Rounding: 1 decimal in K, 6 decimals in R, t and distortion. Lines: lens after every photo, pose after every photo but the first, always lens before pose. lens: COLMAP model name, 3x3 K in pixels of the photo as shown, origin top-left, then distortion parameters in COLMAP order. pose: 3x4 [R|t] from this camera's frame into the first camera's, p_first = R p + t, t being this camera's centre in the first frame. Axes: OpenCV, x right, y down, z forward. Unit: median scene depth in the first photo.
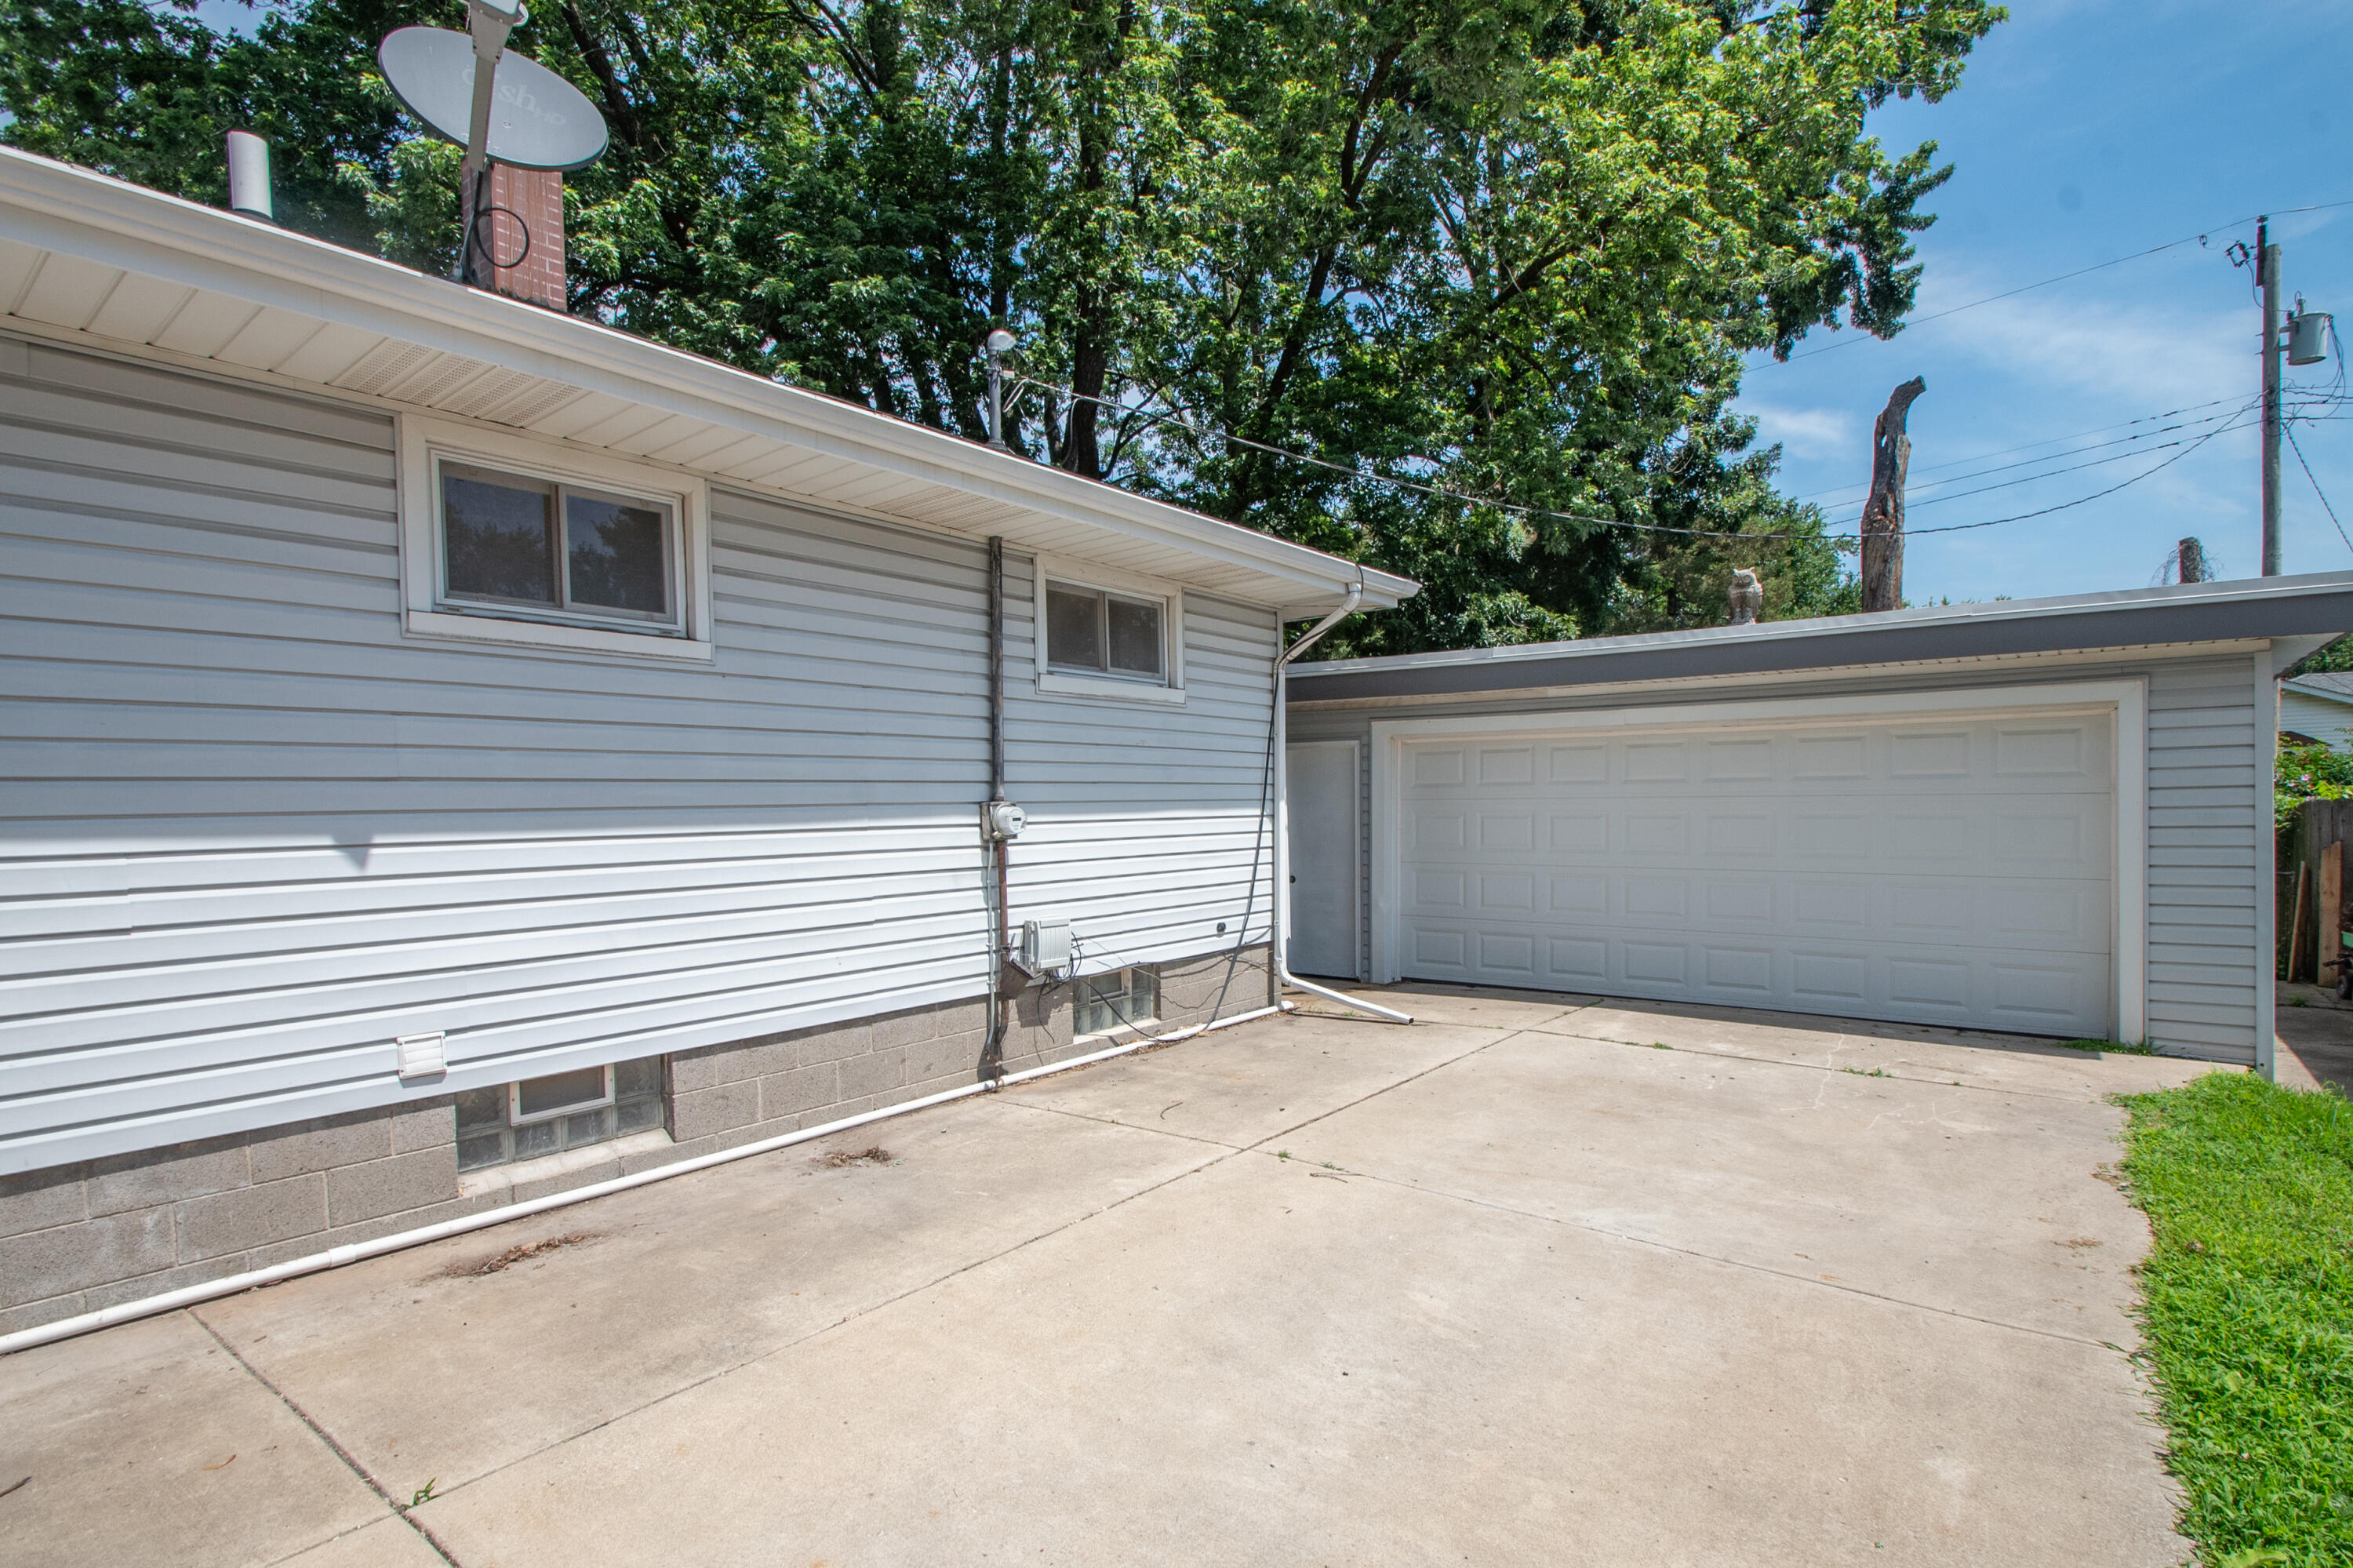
lens RADIAL K [[1160.3, 0, 1178.6], [0, 1160.3, 851.3], [0, 0, 1]] dist [-0.008547, -0.003587]
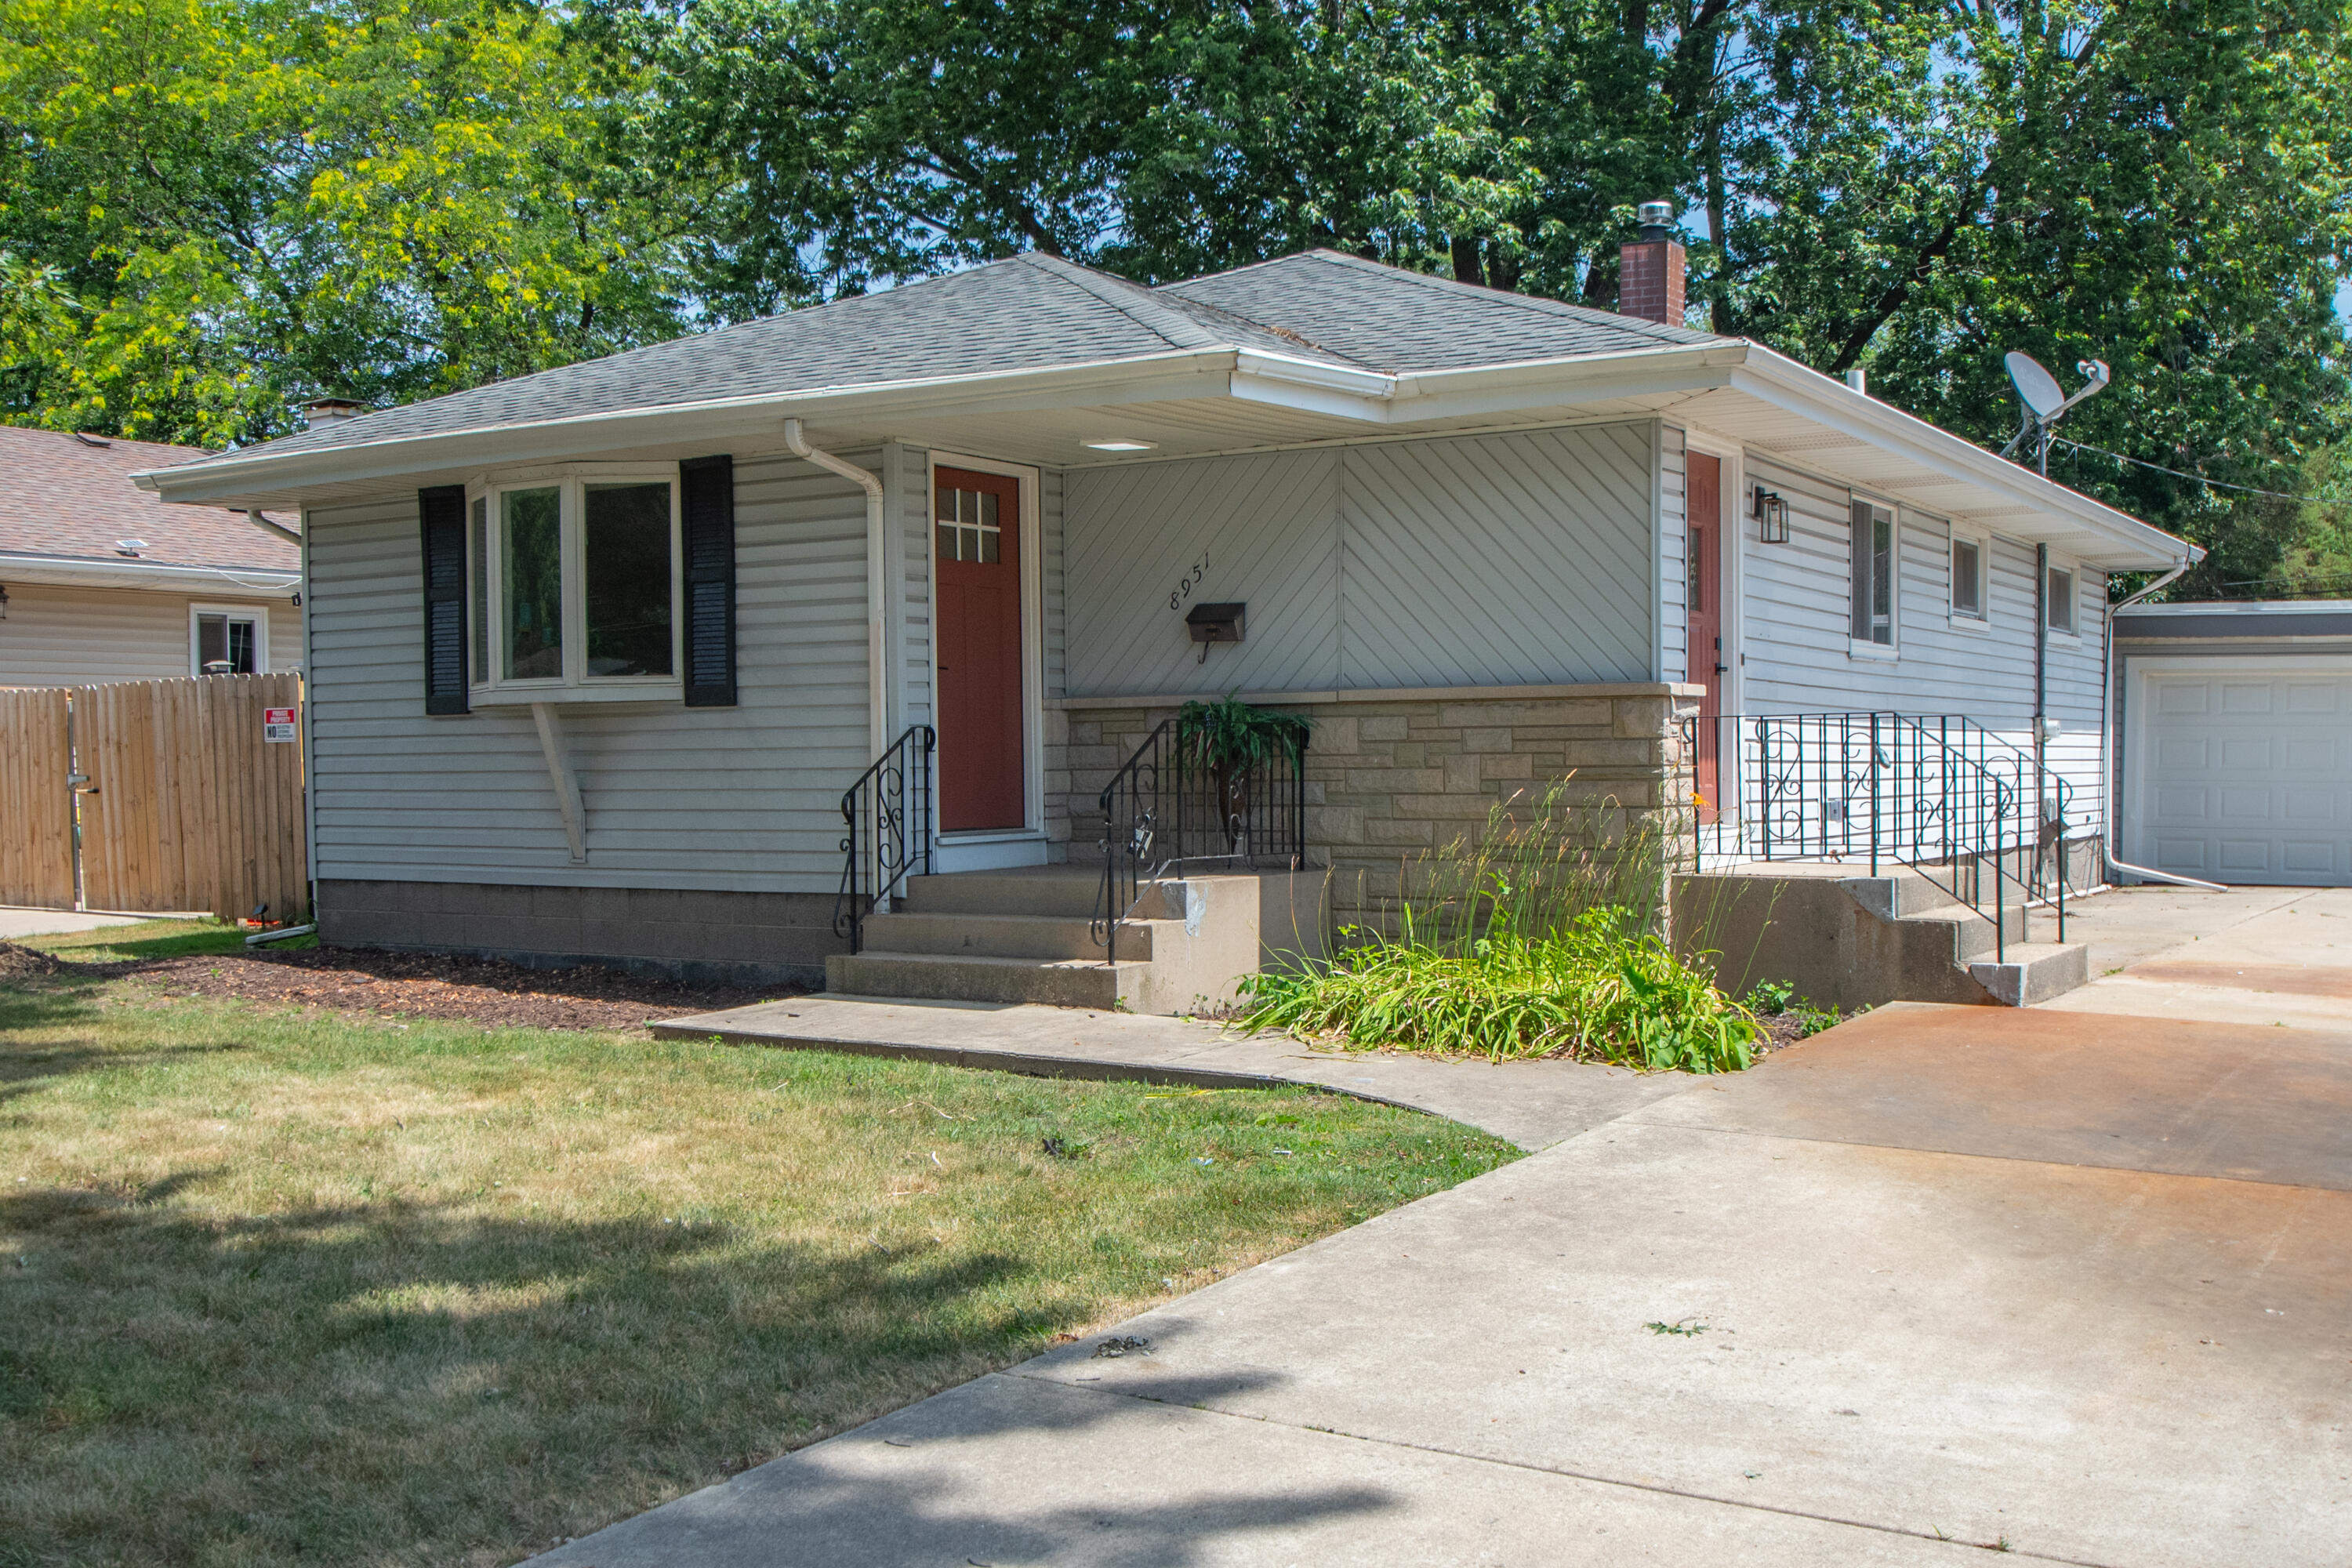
lens RADIAL K [[2346.3, 0, 1205.4], [0, 2346.3, 850.2], [0, 0, 1]] dist [-0.060390, 0.000000]
pose [[0.995127, 0.011350, 0.097945, -1.156516], [-0.011437, 0.999935, 0.000327, 0.107254], [-0.097935, -0.001446, 0.995192, -1.443643]]
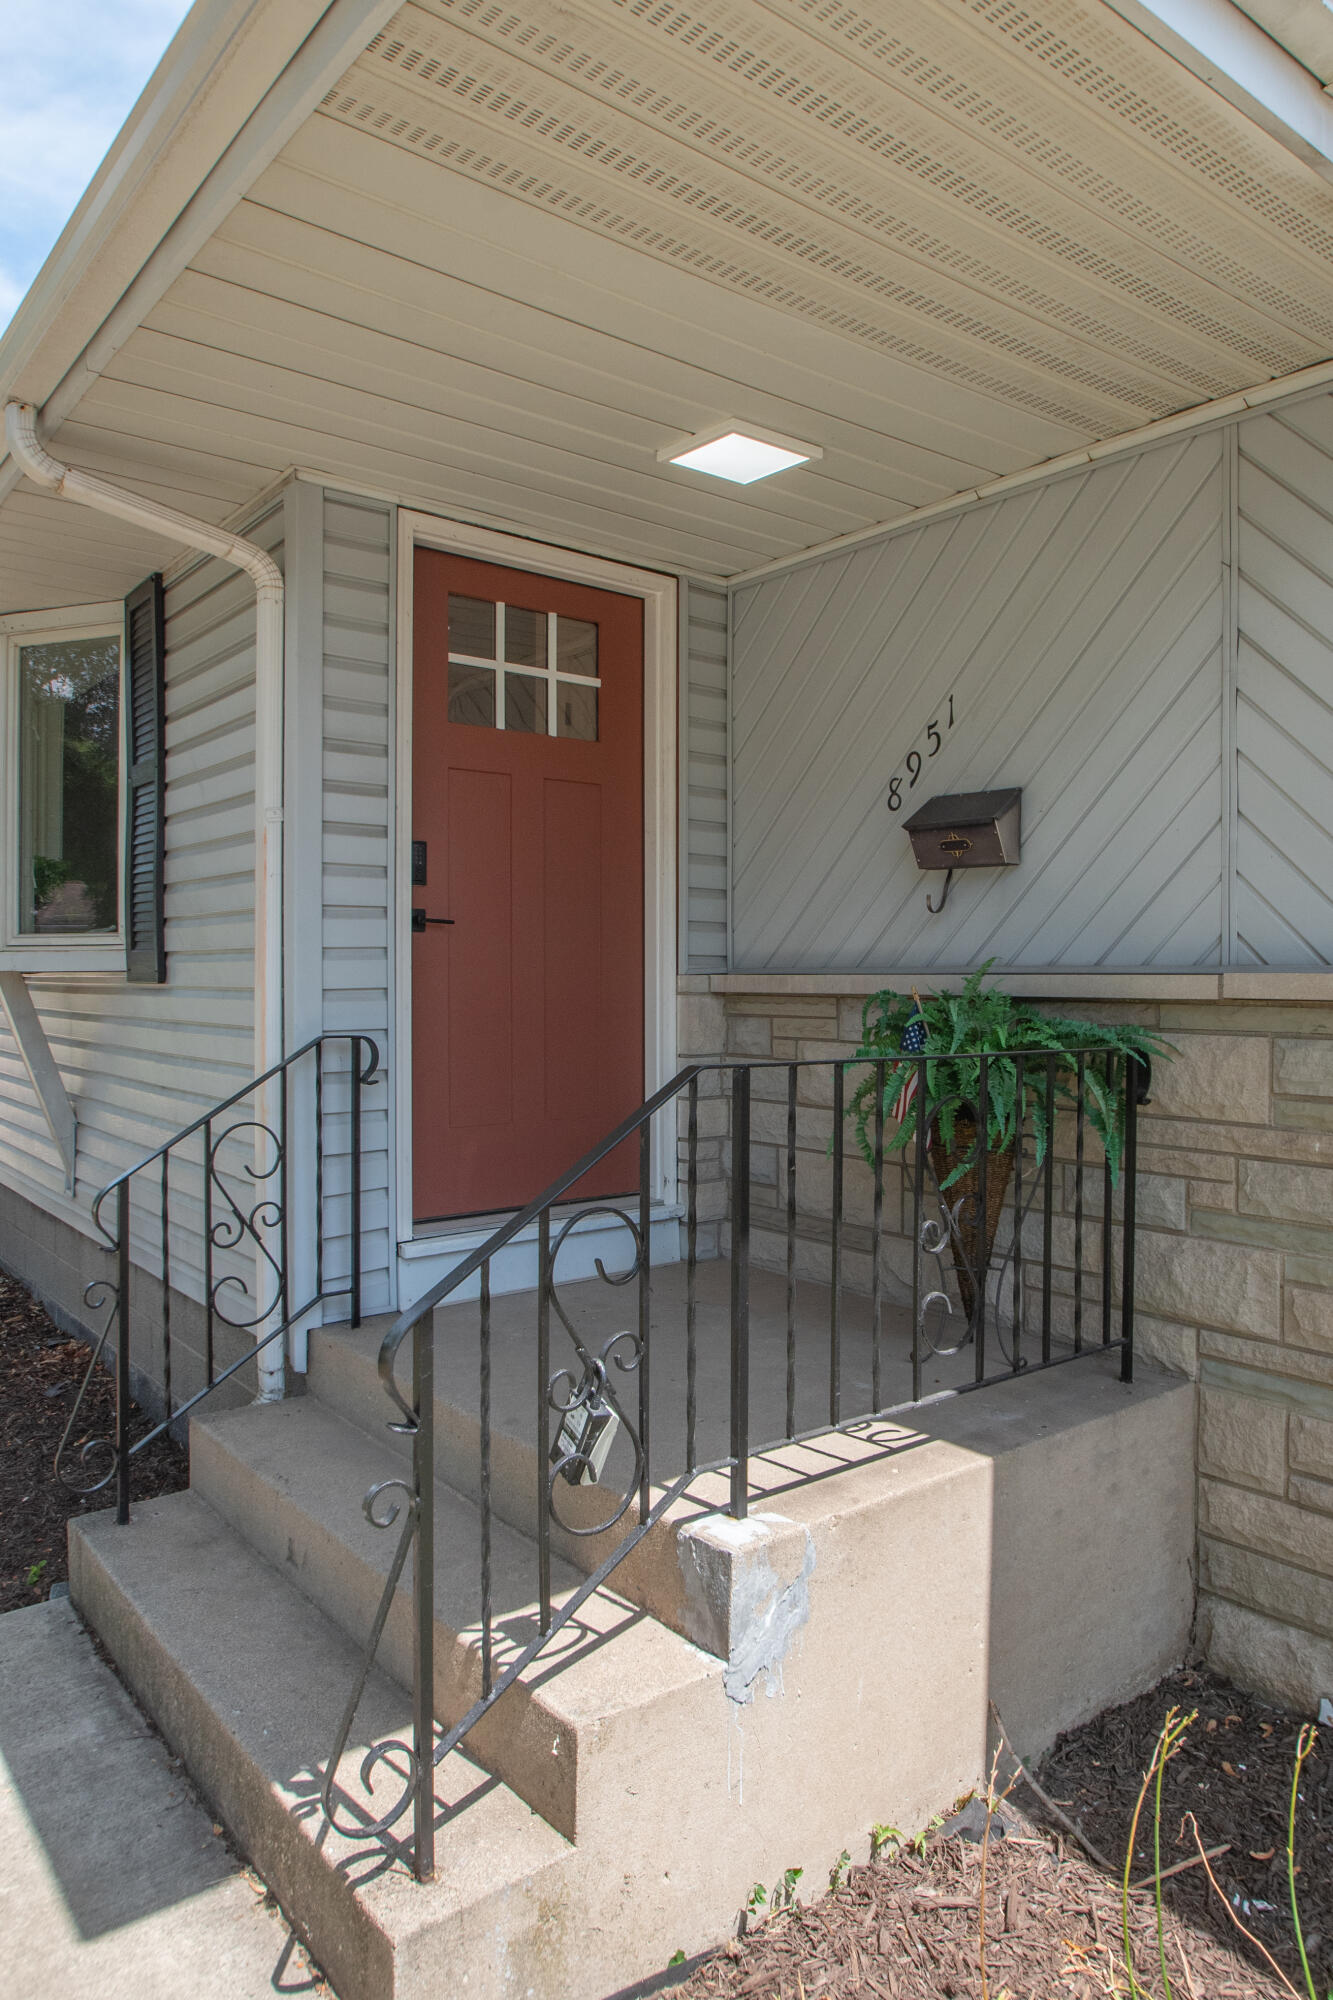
lens RADIAL K [[1296.5, 0, 702.5], [0, 1296.5, 1003.2], [0, 0, 1]] dist [-0.052151, 0.001430]
pose [[0.973894, 0.033064, -0.224584, -0.983145], [-0.036437, 0.999277, -0.010890, 0.020534], [0.224061, 0.018789, 0.974394, -0.317840]]
